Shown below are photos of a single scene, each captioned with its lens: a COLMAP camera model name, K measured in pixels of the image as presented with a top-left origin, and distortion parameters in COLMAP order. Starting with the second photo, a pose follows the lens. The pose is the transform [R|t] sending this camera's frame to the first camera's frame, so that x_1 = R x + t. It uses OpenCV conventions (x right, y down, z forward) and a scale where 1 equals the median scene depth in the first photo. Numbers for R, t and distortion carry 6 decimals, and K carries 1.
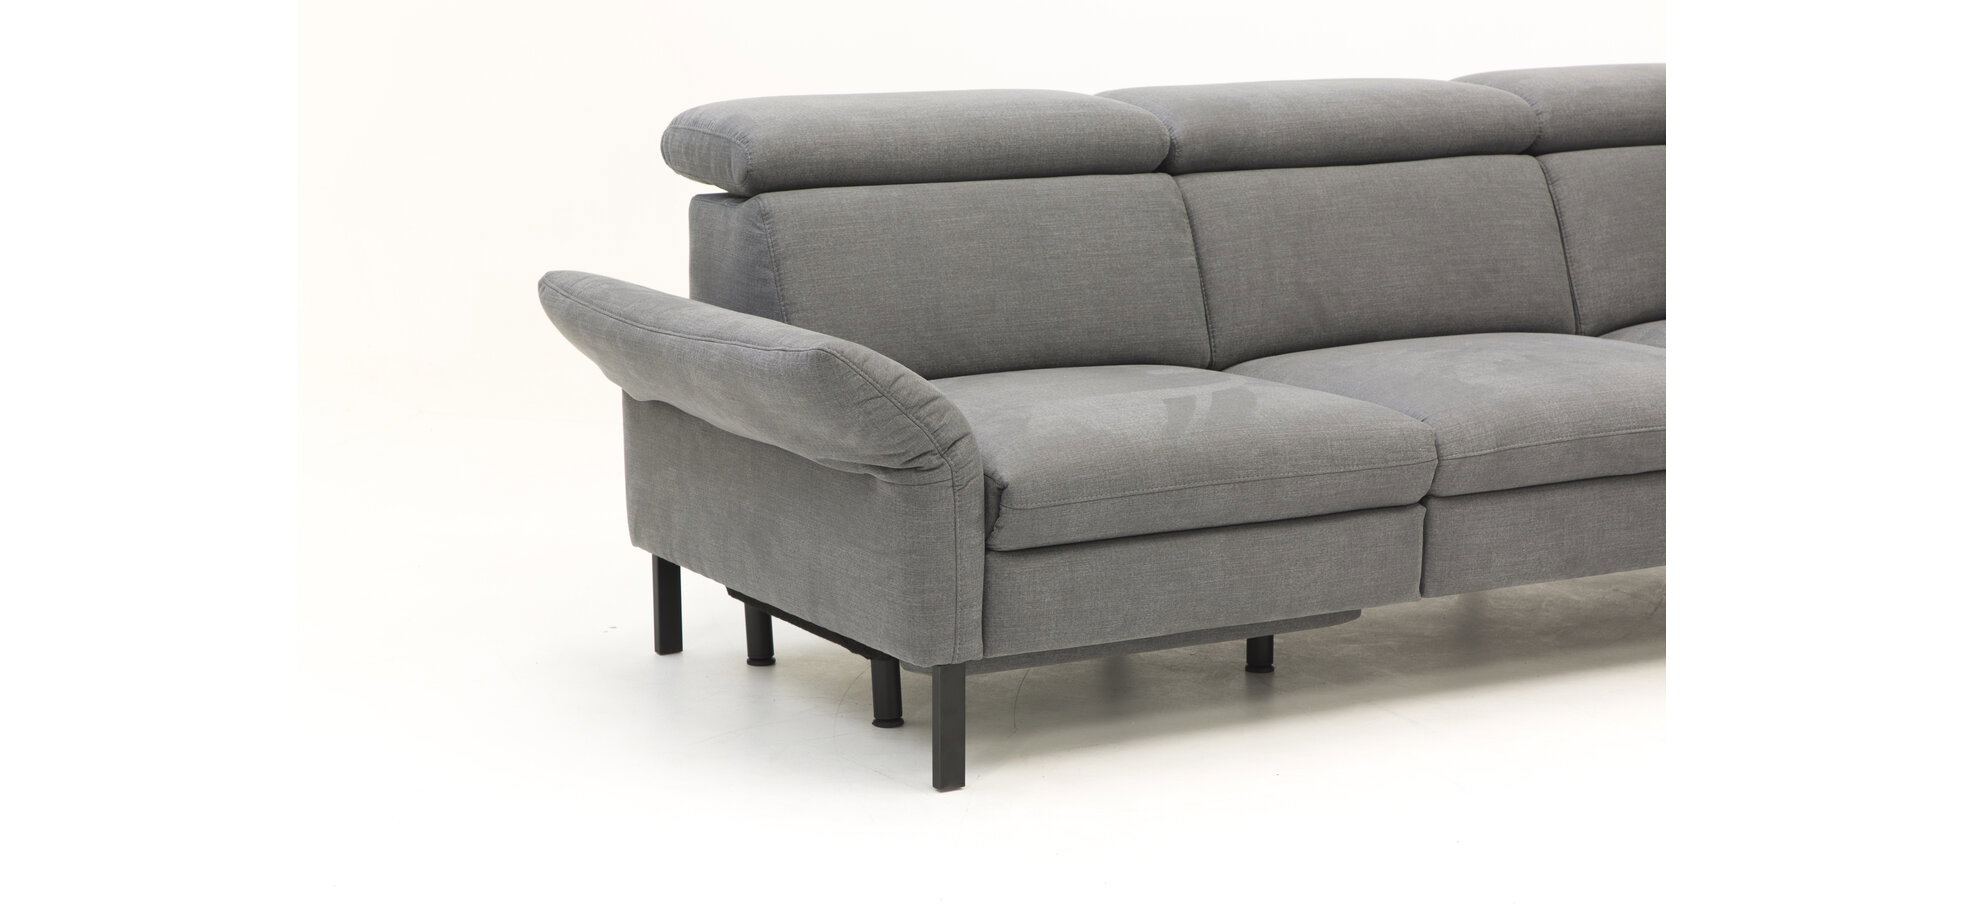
lens RADIAL K [[3224.1, 0, 976.9], [0, 3224.1, 461.0], [0, 0, 1]] dist [0.009721, 0.000000]
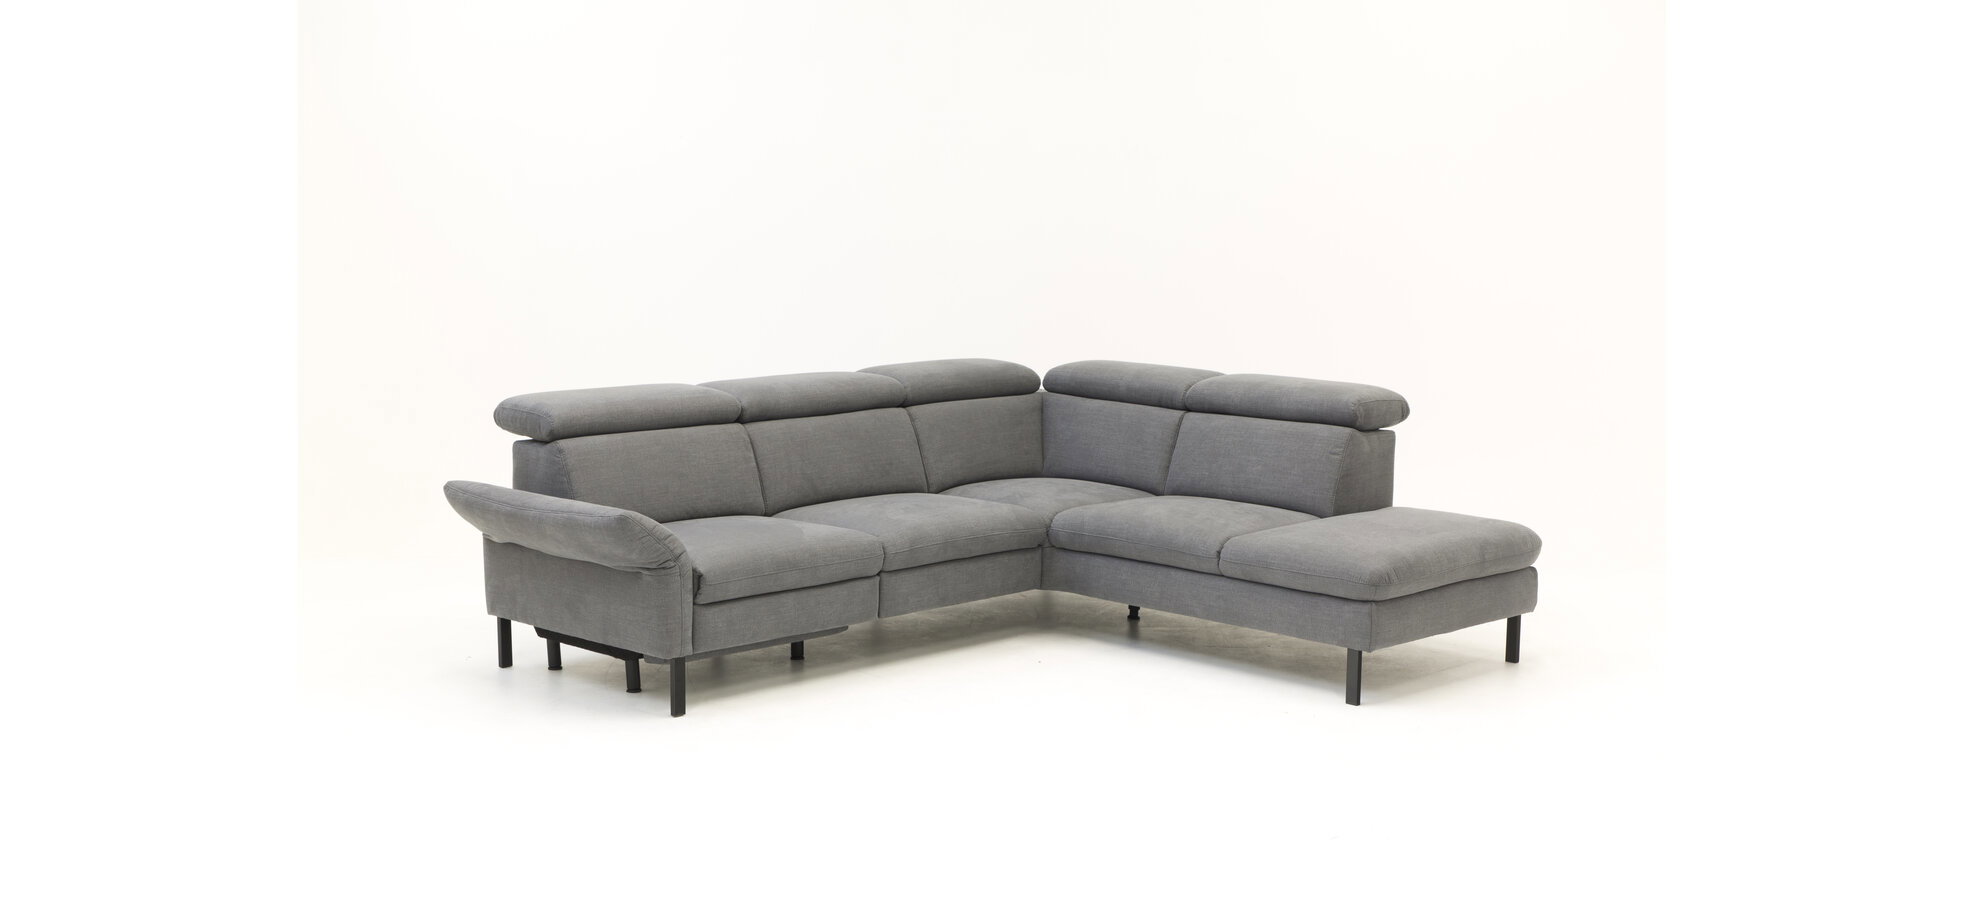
lens RADIAL K [[2165.5, 0, 976.8], [0, 2165.5, 460.0], [0, 0, 1]] dist [-0.022407, 0.000000]
pose [[0.965006, -0.030692, 0.260426, -0.164204], [0.043003, 0.998204, -0.041708, -0.000393], [-0.258679, 0.051447, 0.964592, -0.402583]]
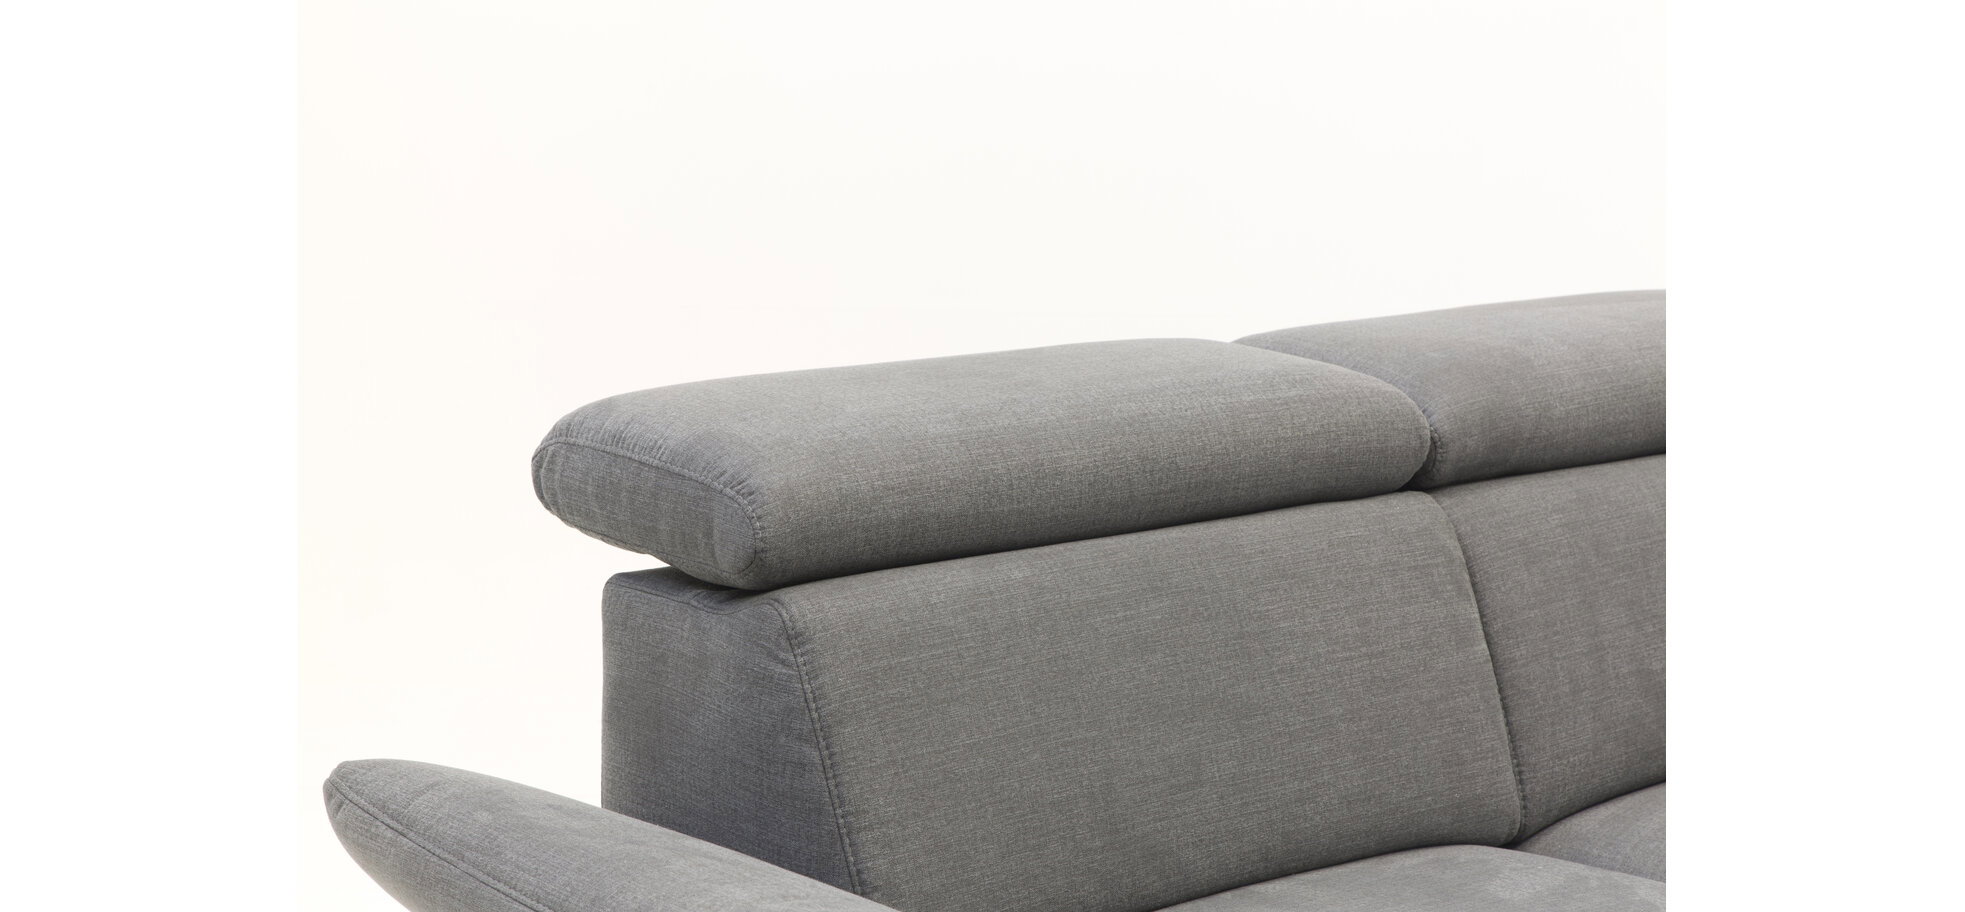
lens RADIAL K [[3224.1, 0, 996.5], [0, 3224.1, 451.6], [0, 0, 1]] dist [0.009721, 0.000000]
pose [[0.984597, -0.026964, 0.172748, -0.117603], [0.029556, 0.999486, -0.012450, -0.094769], [-0.172324, 0.017364, 0.984887, 0.469104]]
